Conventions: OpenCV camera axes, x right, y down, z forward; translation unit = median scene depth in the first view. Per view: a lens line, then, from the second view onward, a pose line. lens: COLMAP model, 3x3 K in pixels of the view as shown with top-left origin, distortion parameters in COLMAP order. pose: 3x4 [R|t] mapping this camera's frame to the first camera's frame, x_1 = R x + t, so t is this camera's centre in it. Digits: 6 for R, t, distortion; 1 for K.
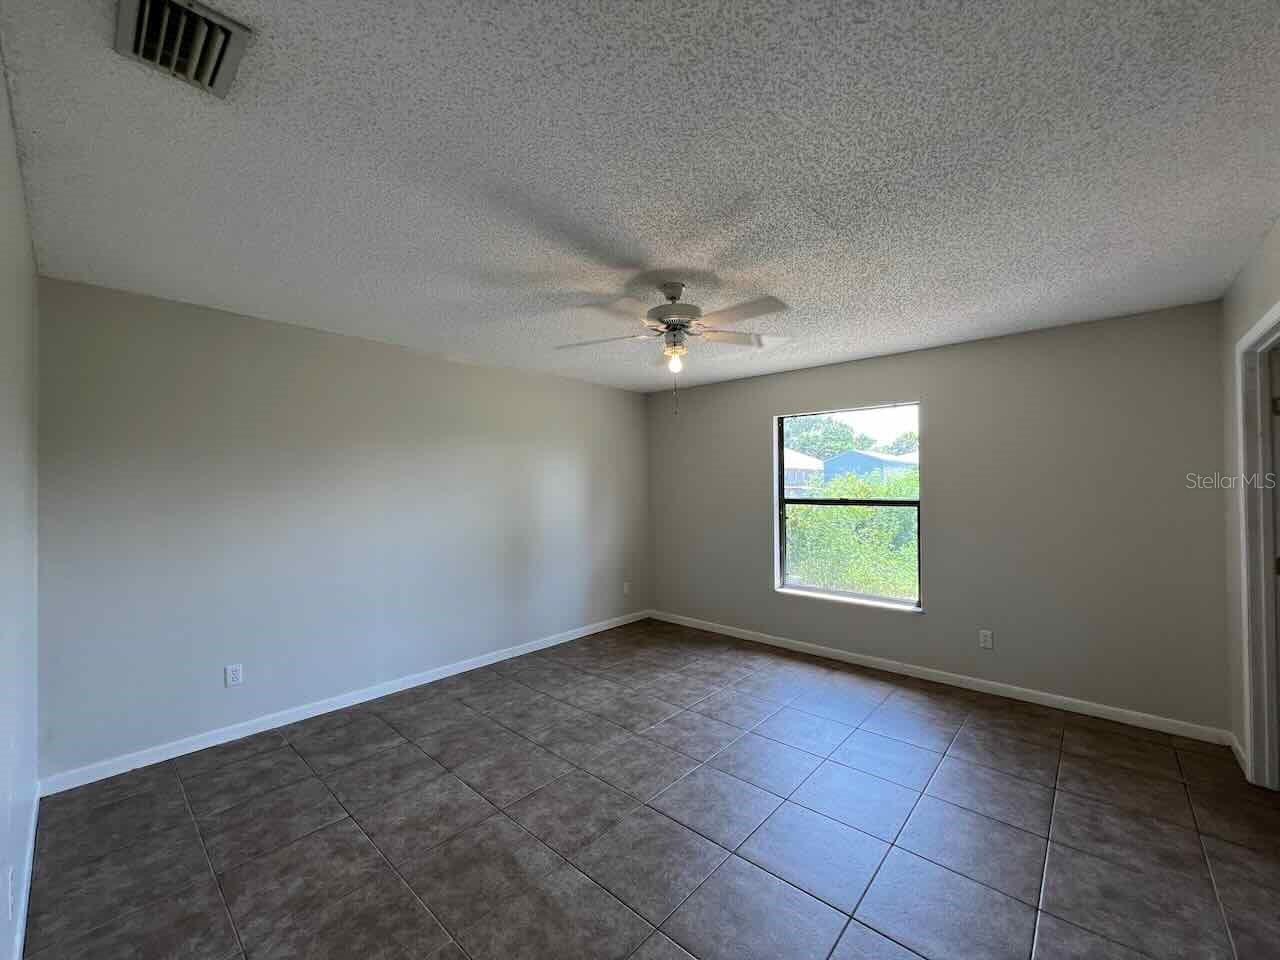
lens RADIAL K [[509.2, 0, 630.4], [0, 509.2, 482.3], [0, 0, 1]] dist [-0.000823, 0.000476]
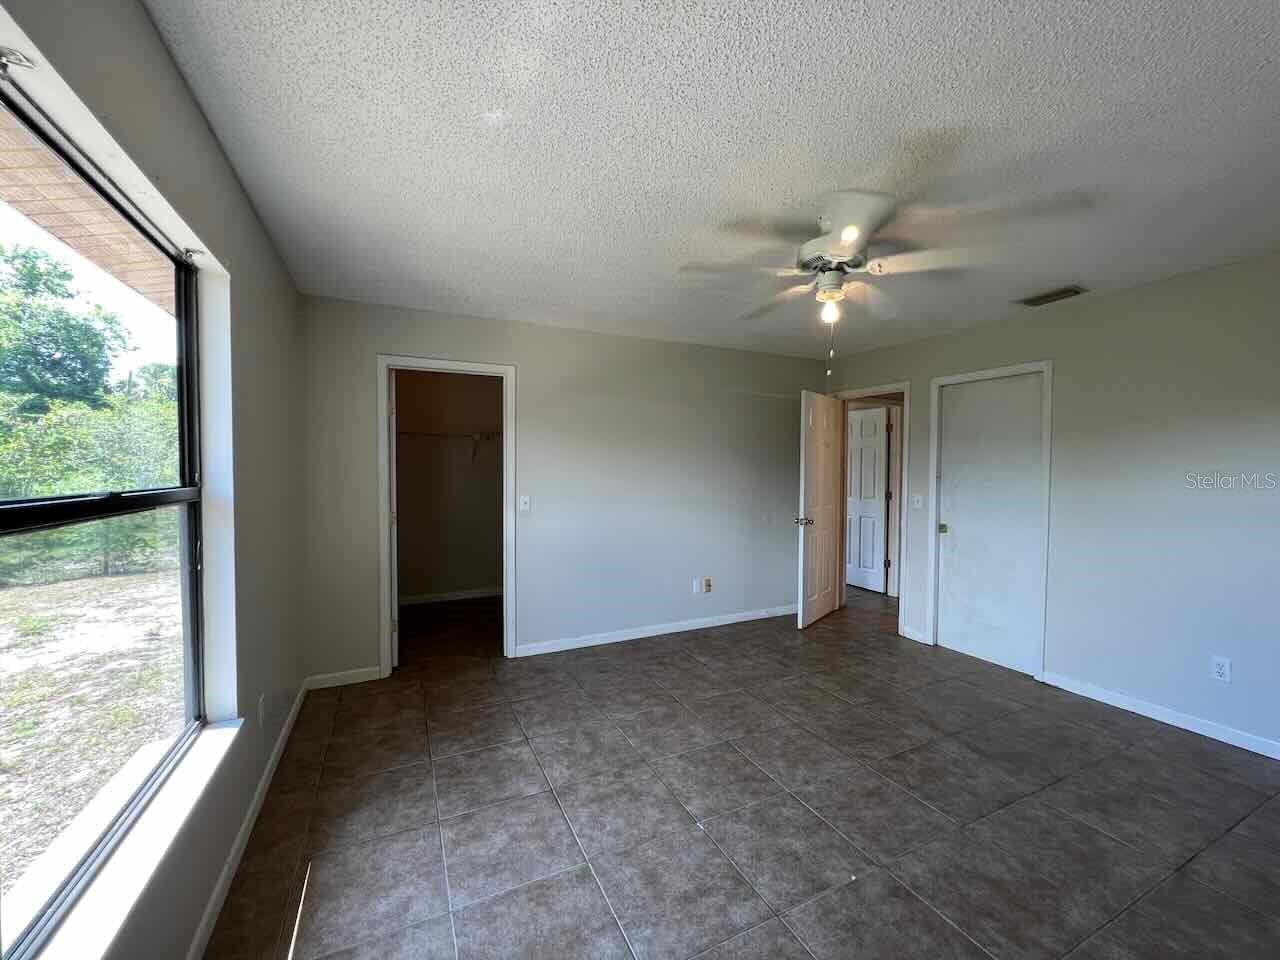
lens RADIAL K [[509.2, 0, 638.1], [0, 509.2, 473.3], [0, 0, 1]] dist [-0.000823, 0.000476]
pose [[-0.931231, -0.000214, 0.364430, 0.063184], [-0.001088, 0.999997, -0.002193, 0.030820], [-0.364429, -0.002438, -0.931228, 1.692102]]
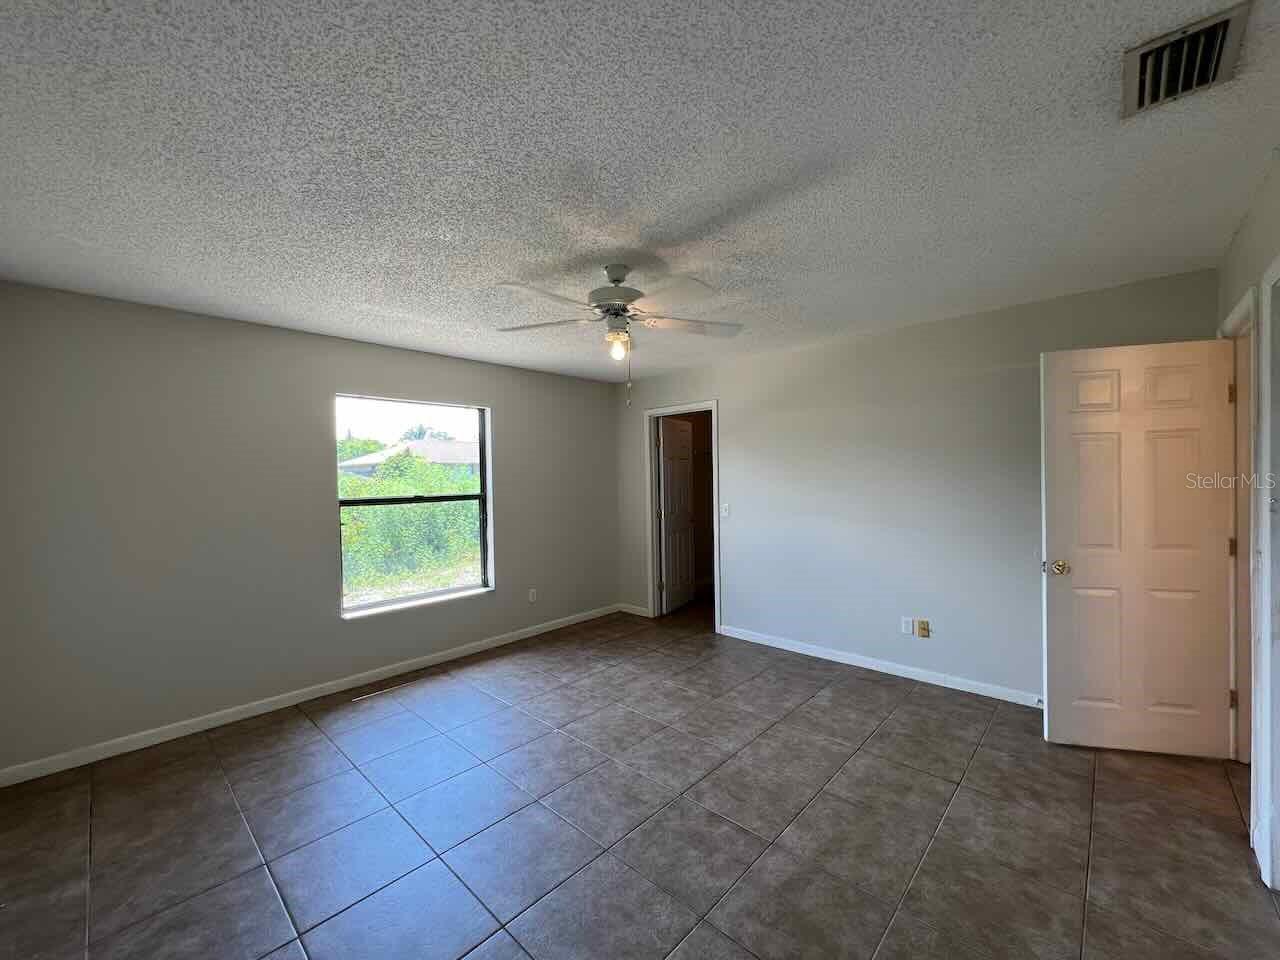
lens RADIAL K [[514.7, 0, 650.4], [0, 514.7, 482.1], [0, 0, 1]] dist [0.002187, -0.000093]
pose [[-0.004891, -0.005577, 0.999972, -0.778705], [0.007806, 0.999954, 0.005615, 0.007544], [-0.999958, 0.007834, -0.004847, 0.838856]]
